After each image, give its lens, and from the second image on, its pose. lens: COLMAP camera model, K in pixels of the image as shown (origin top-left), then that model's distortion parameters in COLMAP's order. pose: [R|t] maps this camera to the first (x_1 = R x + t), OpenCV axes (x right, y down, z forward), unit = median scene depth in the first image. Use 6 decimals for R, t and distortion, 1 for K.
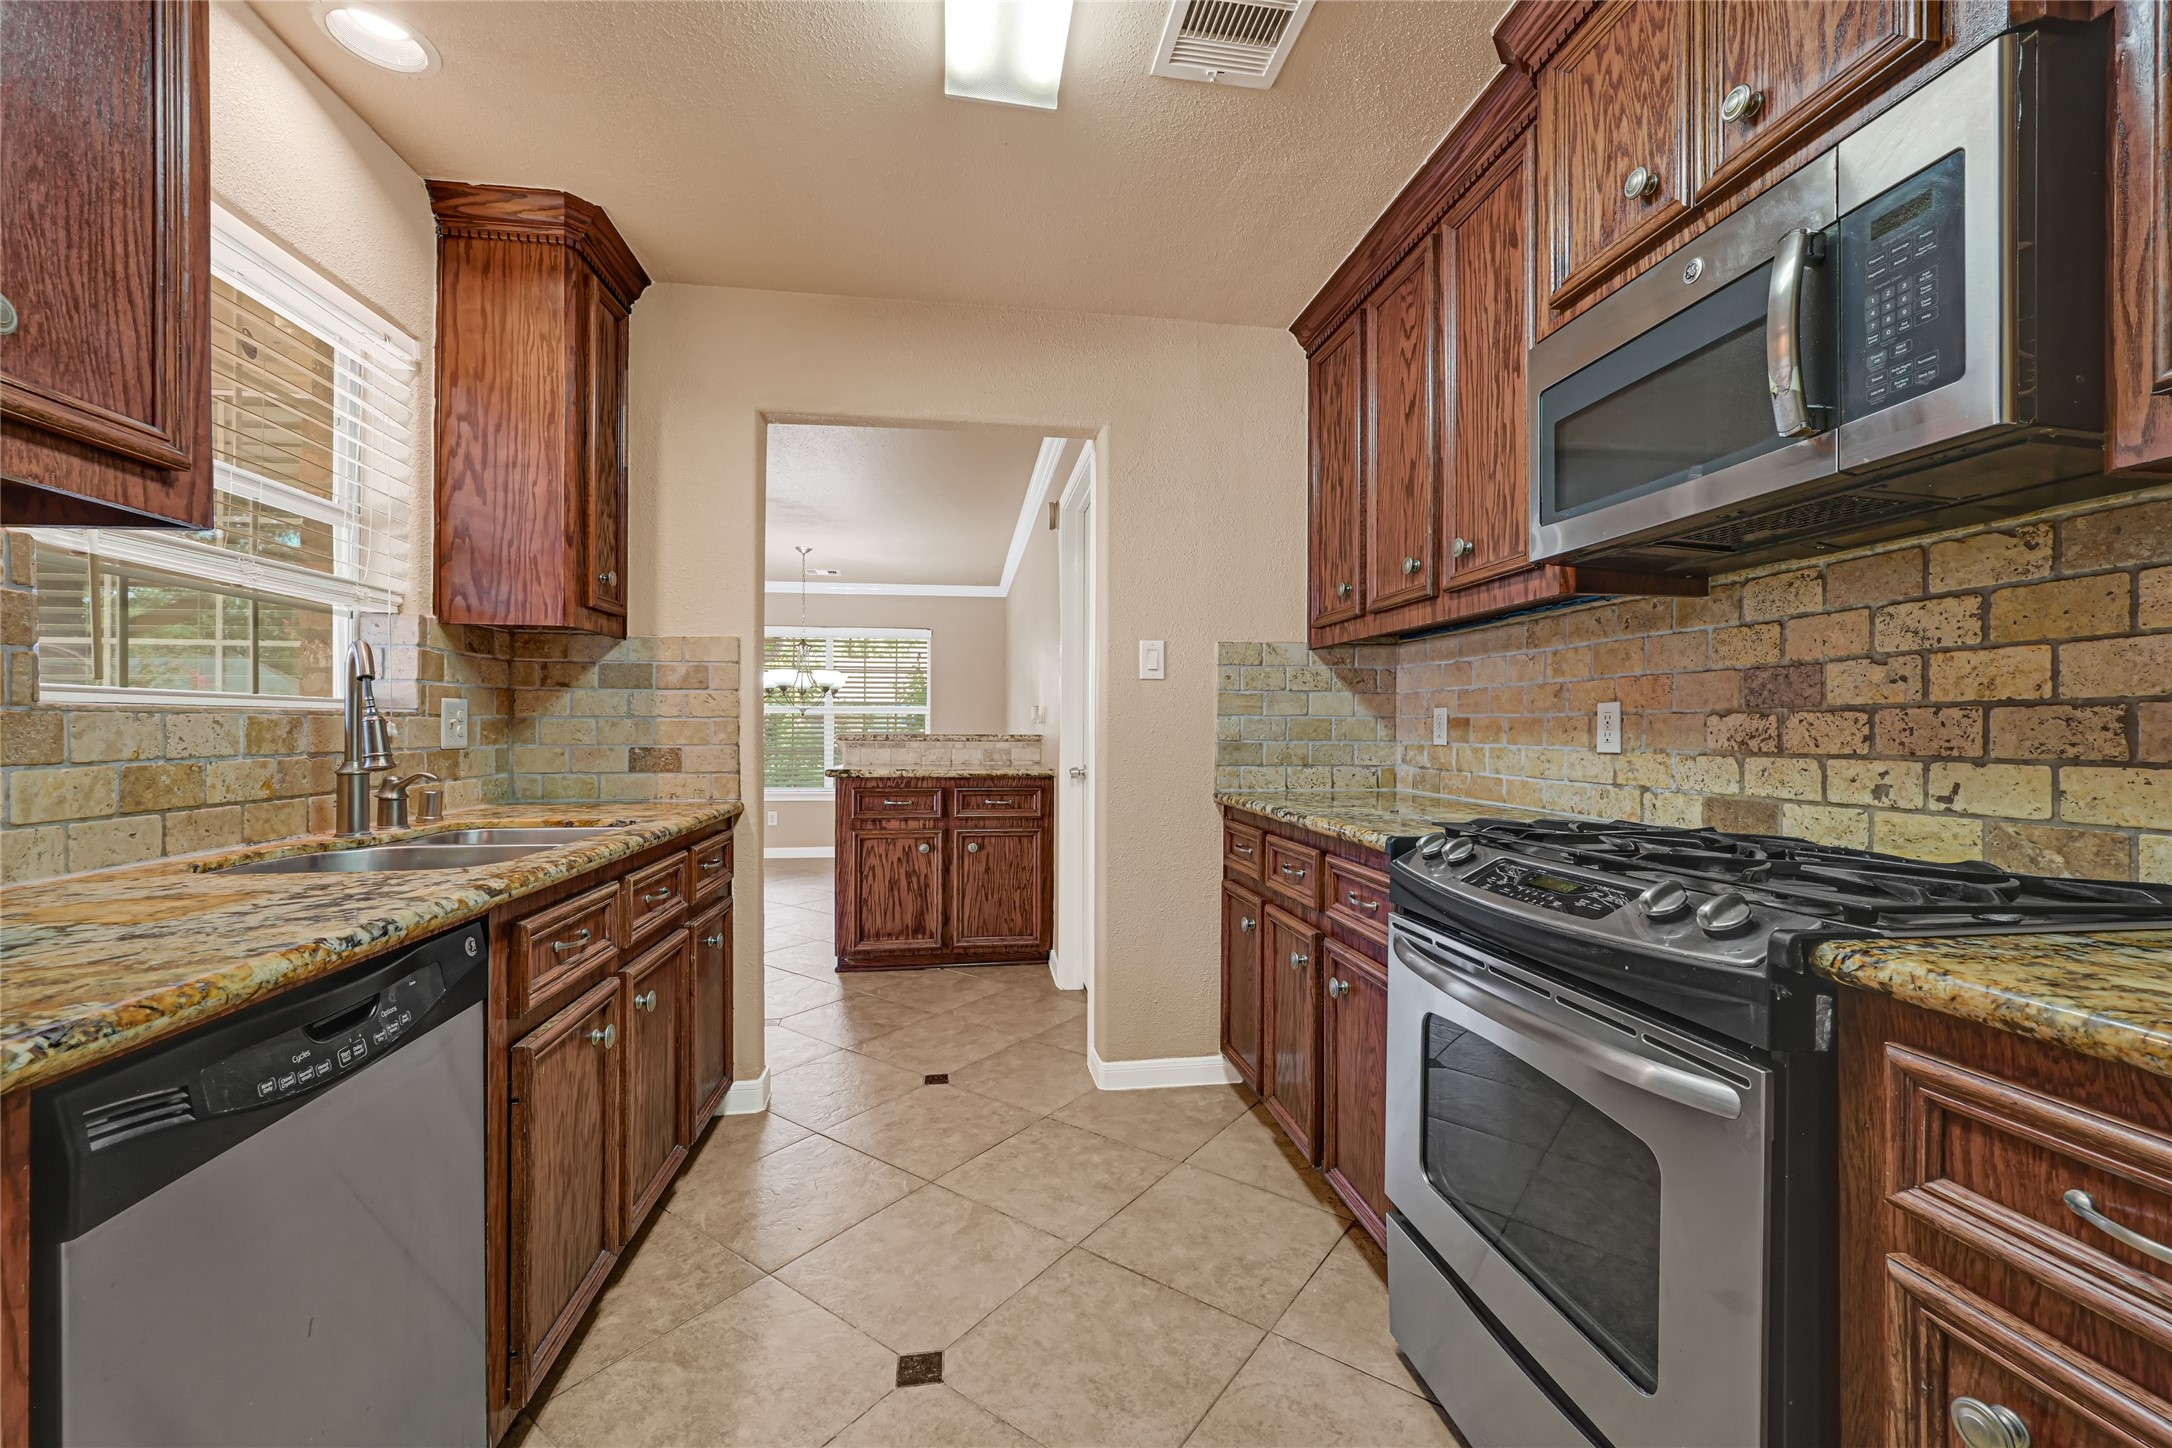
lens RADIAL K [[880.8, 0, 1088.0], [0, 880.8, 726.5], [0, 0, 1]] dist [-0.003083, 0.000517]
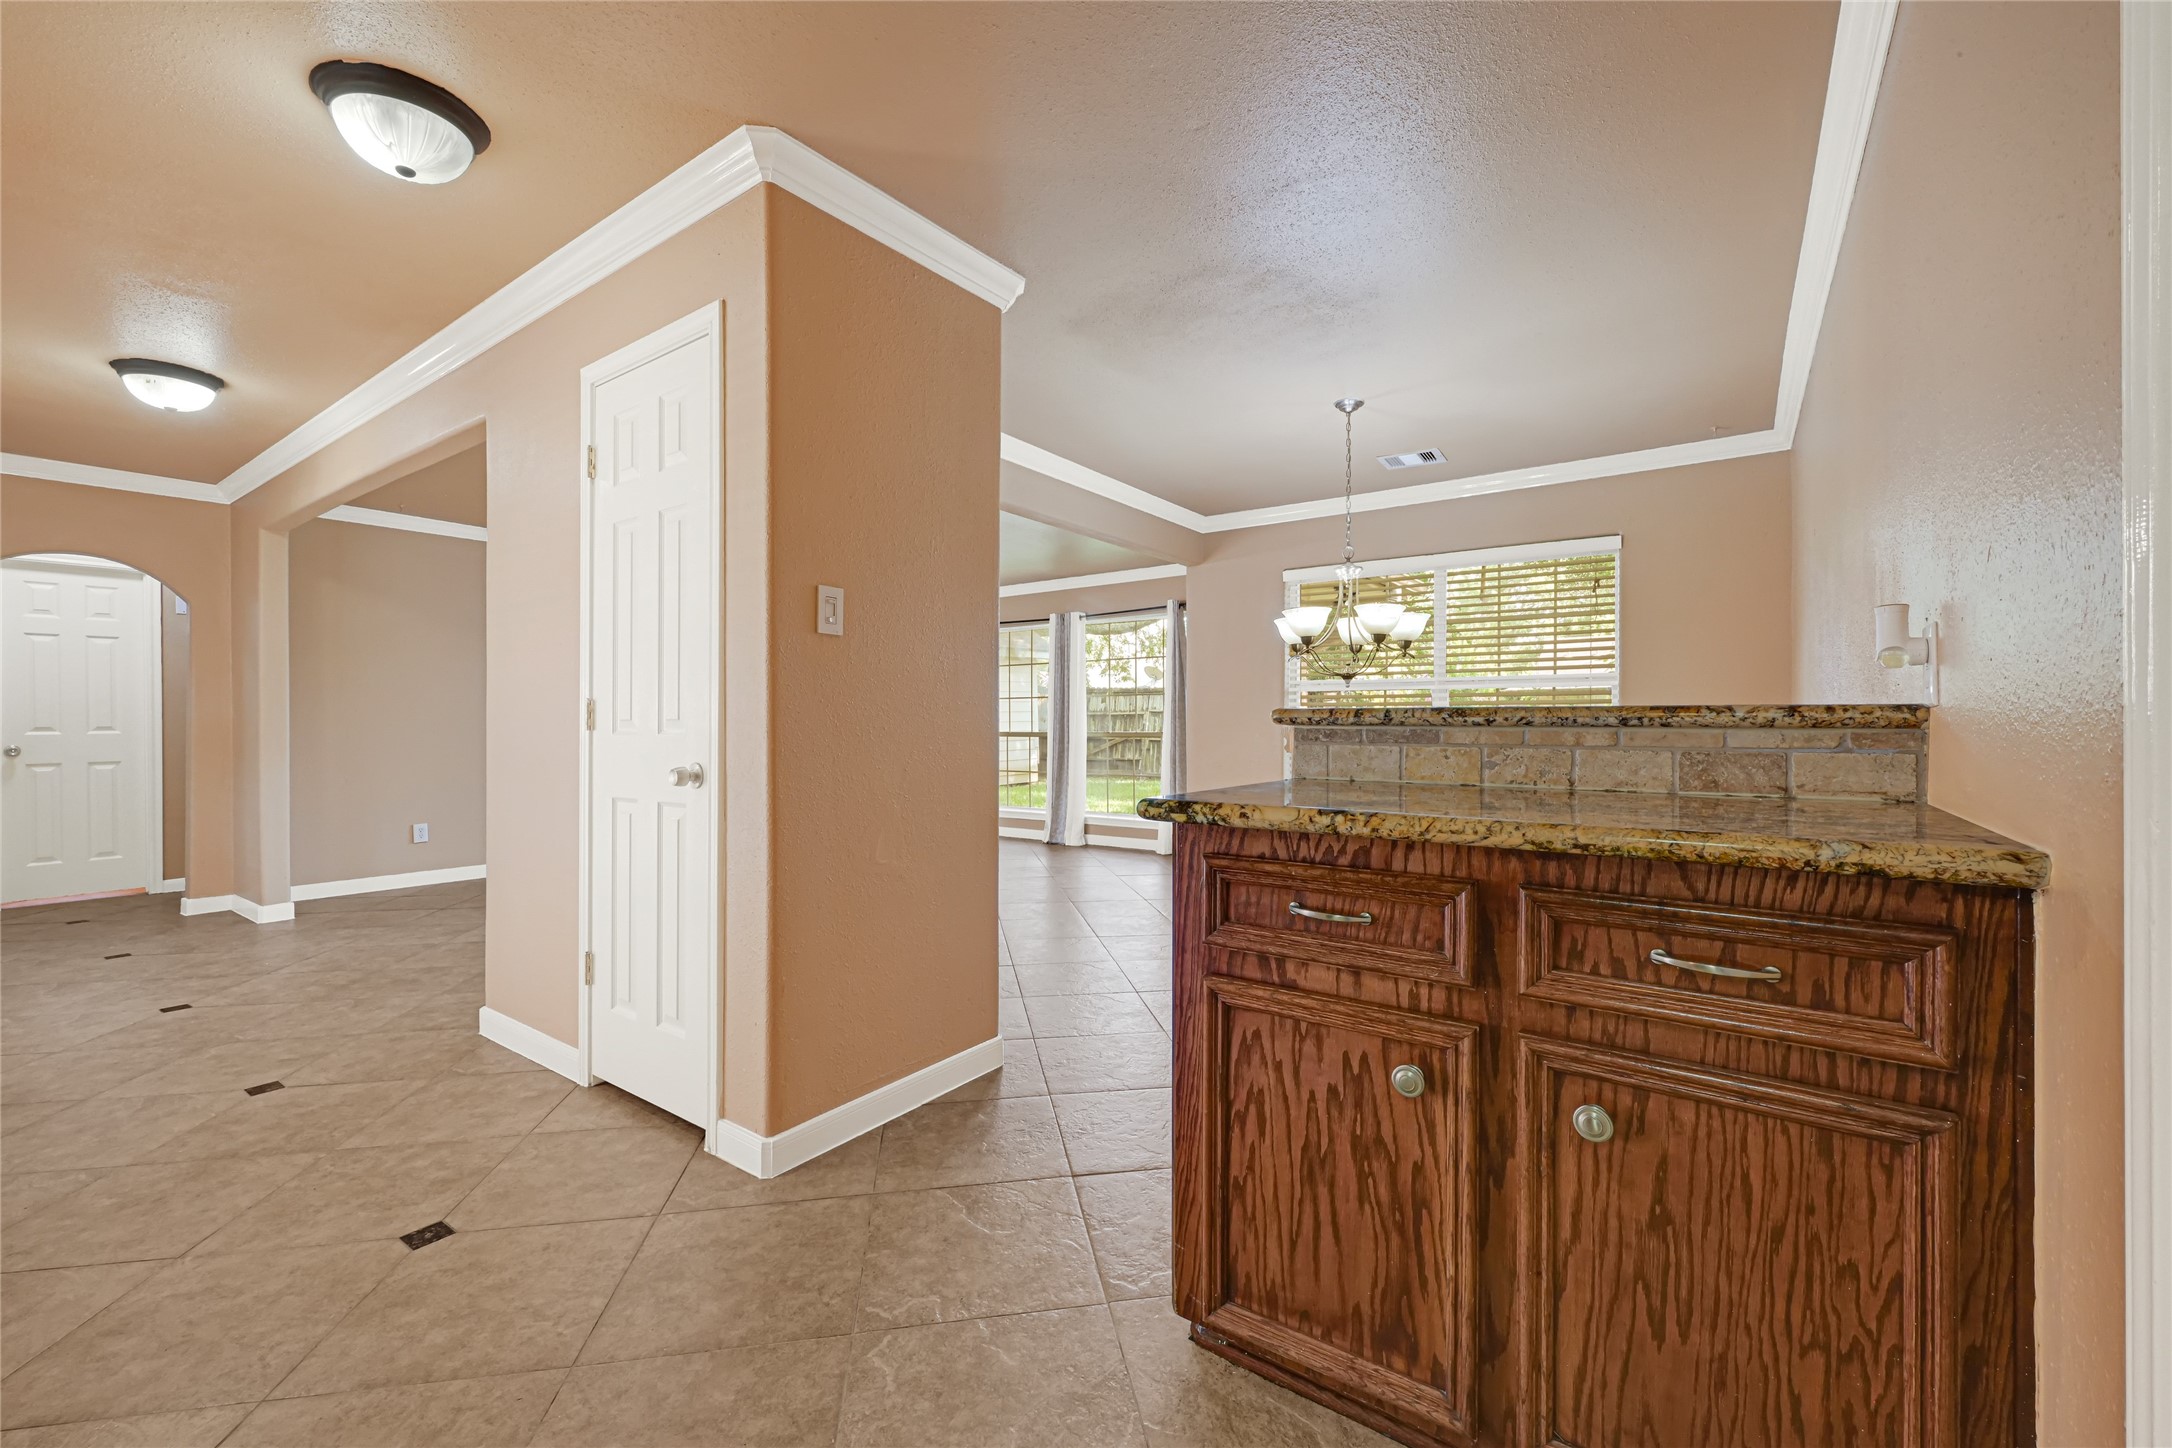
lens RADIAL K [[880.8, 0, 1094.9], [0, 880.8, 725.6], [0, 0, 1]] dist [-0.003083, 0.000517]
pose [[0.717350, 0.000702, -0.696713, -0.054622], [-0.000198, 1.000000, 0.000805, 0.018545], [0.696713, -0.000439, 0.717350, 0.710500]]
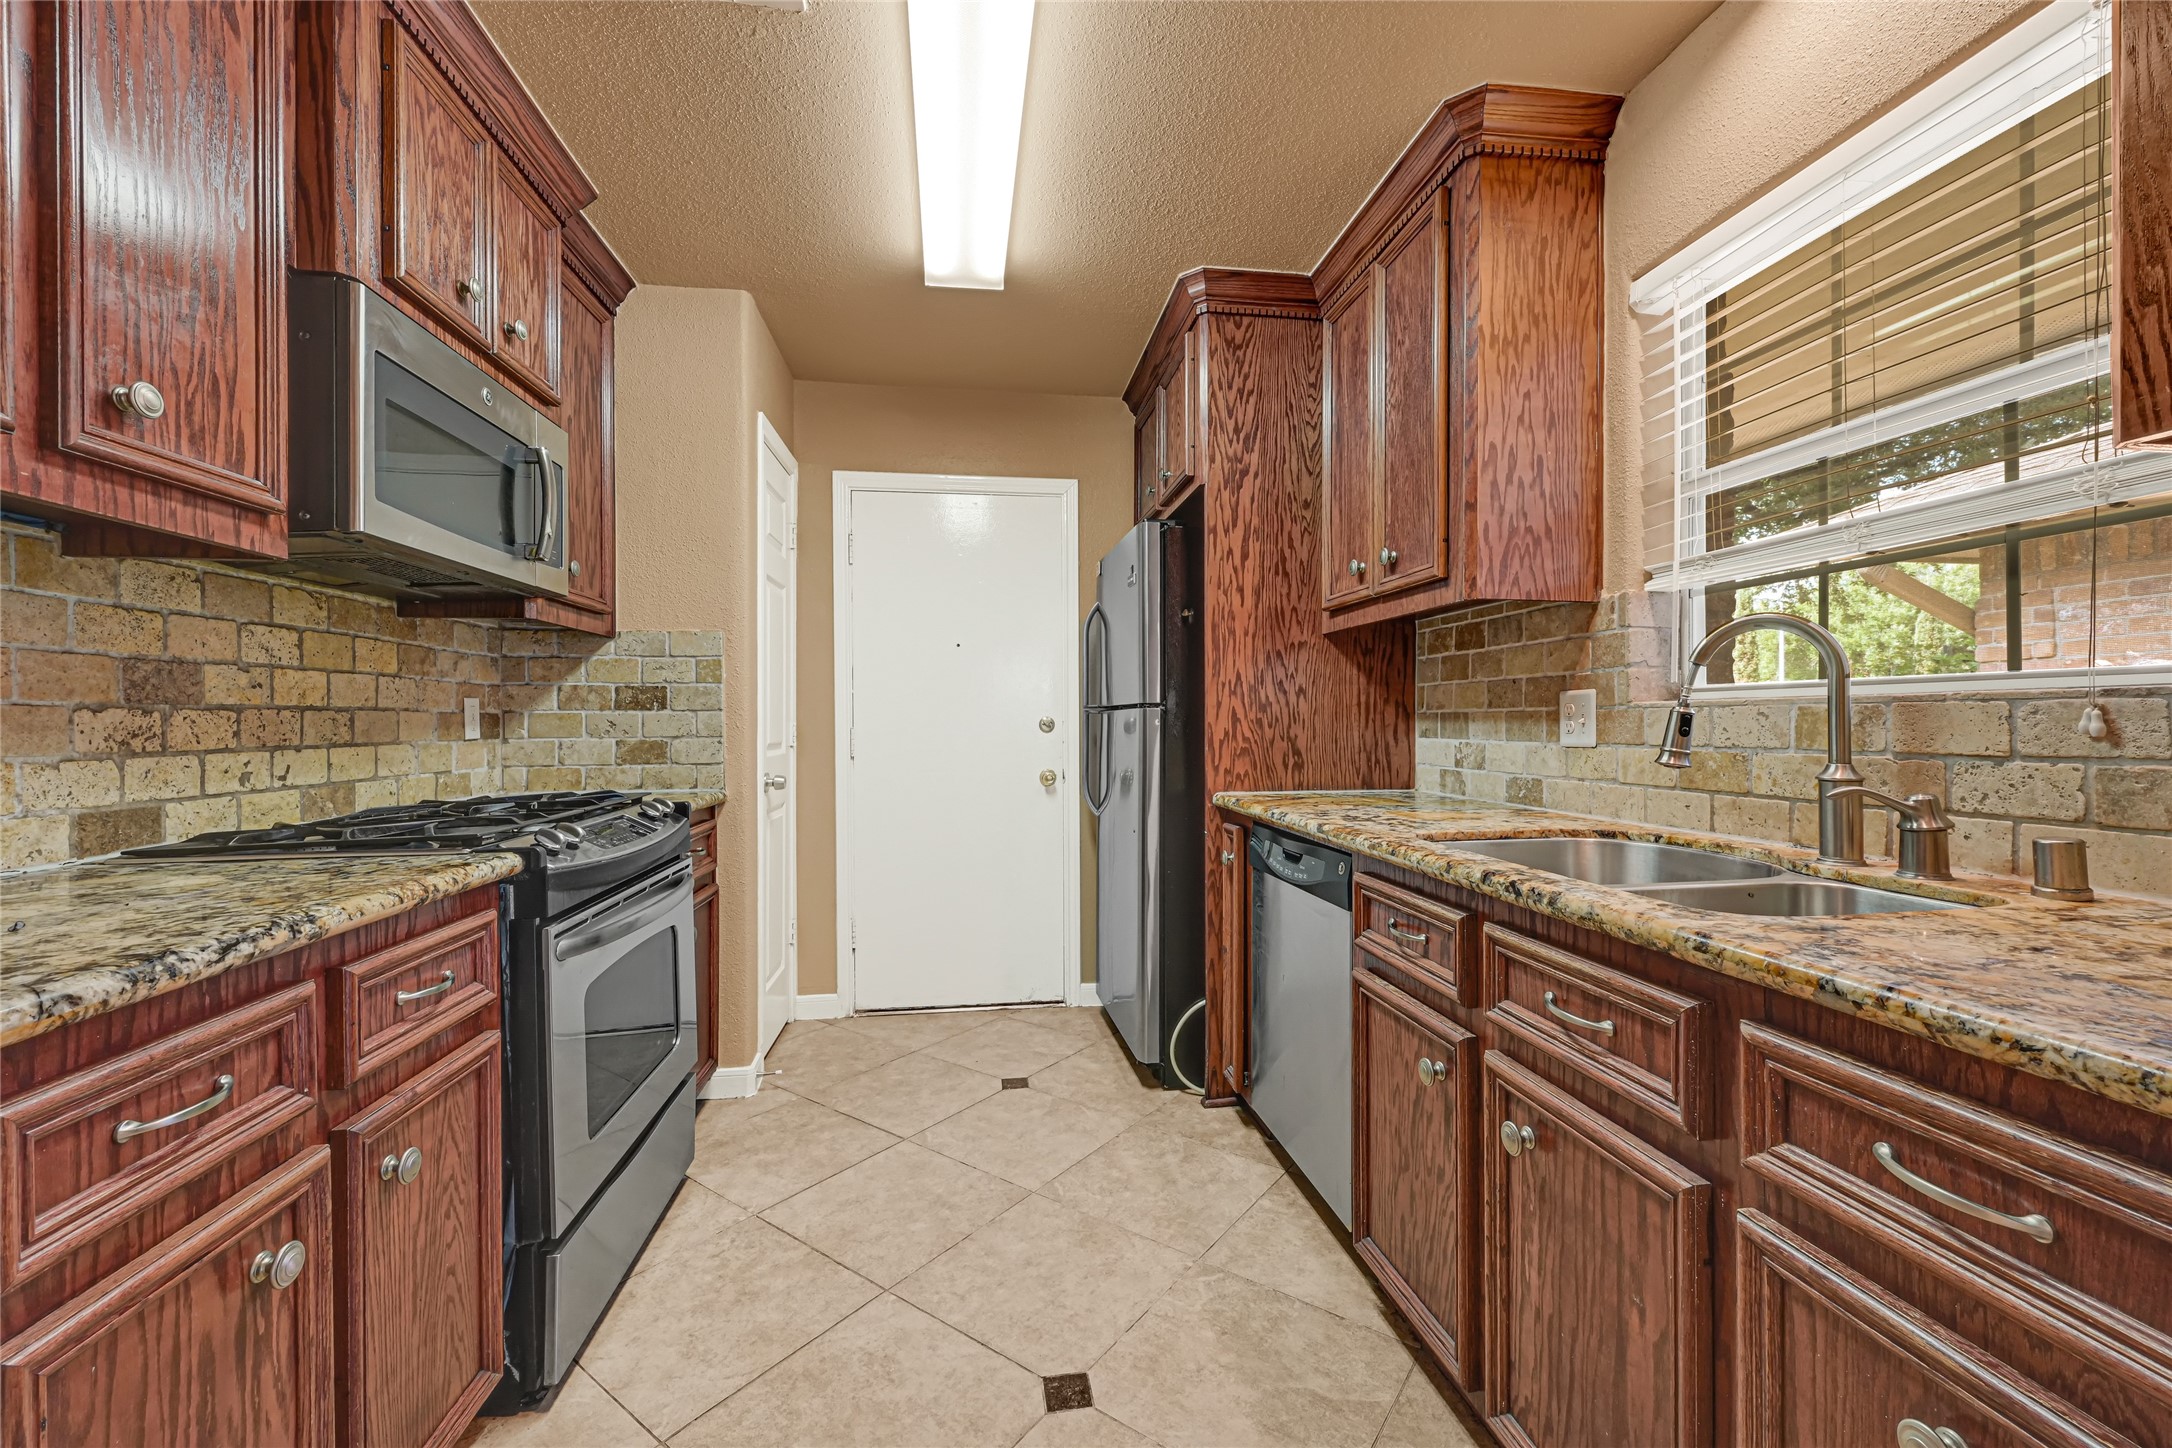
lens RADIAL K [[880.8, 0, 1086.3], [0, 880.8, 724.7], [0, 0, 1]] dist [-0.003083, 0.000517]
pose [[-0.999991, 0.003769, 0.001674, -0.224087], [0.003773, 0.999990, 0.002363, 0.002533], [-0.001665, 0.002369, -0.999996, 2.033561]]
